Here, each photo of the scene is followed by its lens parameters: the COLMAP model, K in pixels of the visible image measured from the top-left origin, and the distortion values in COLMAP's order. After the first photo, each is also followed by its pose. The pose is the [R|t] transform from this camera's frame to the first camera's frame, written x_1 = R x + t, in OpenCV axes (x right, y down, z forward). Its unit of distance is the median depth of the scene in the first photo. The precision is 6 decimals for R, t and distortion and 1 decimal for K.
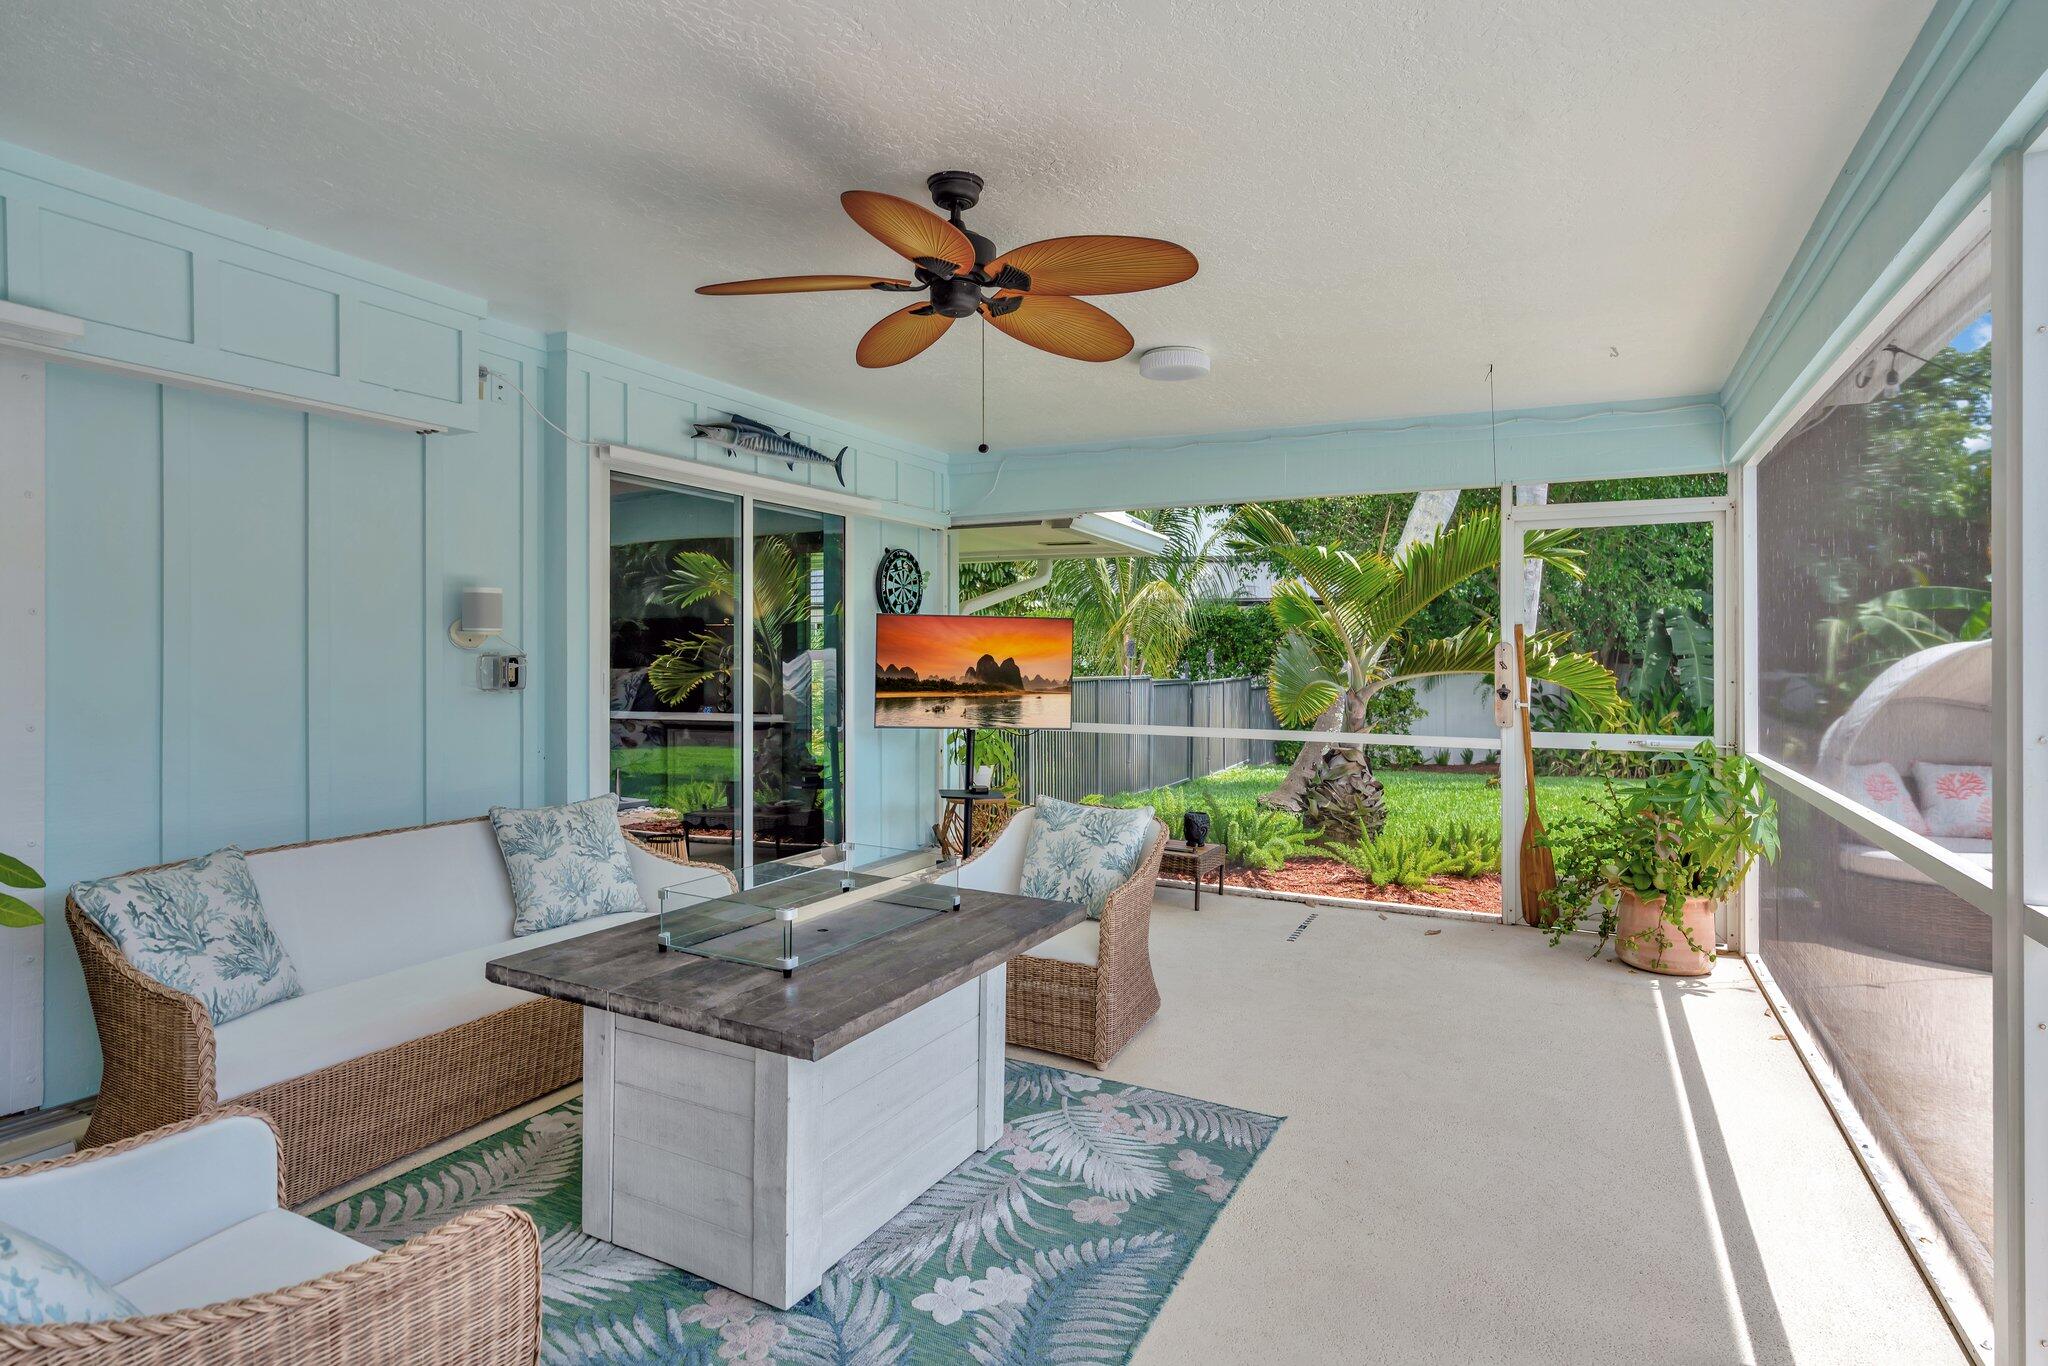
lens RADIAL K [[1058.5, 0, 1023.7], [0, 1058.5, 661.1], [0, 0, 1]] dist [0.000329, 0.000069]
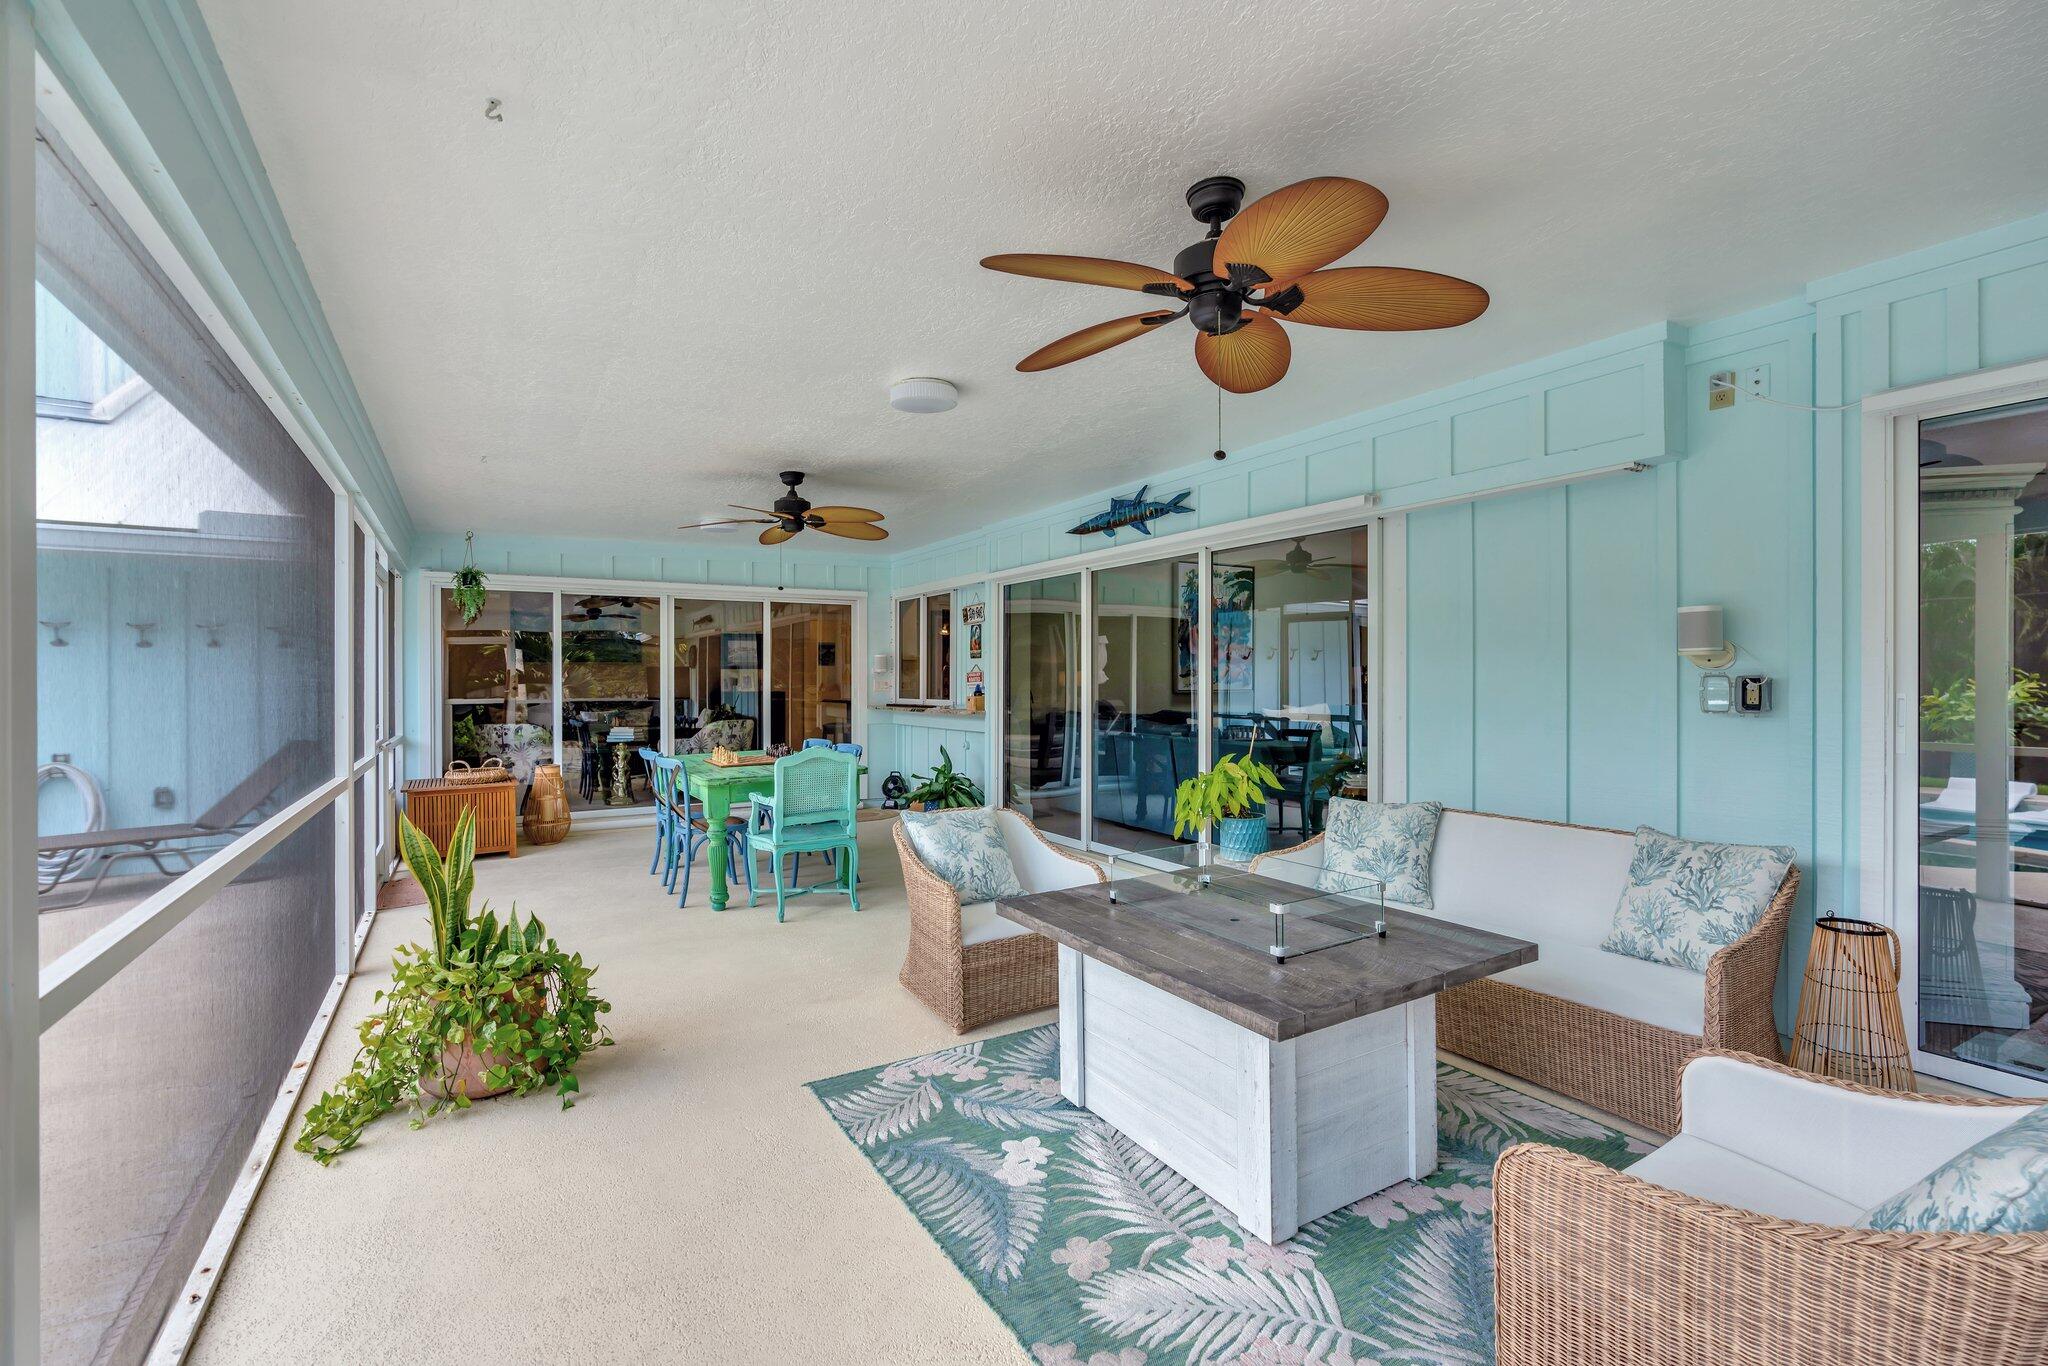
lens RADIAL K [[918.2, 0, 1036.1], [0, 918.2, 676.7], [0, 0, 1]] dist [-0.015341, 0.000071]
pose [[-0.518652, -0.000121, -0.854985, 0.815648], [0.001787, 0.999998, -0.001226, -0.006357], [0.854983, -0.002163, -0.518651, 1.420627]]
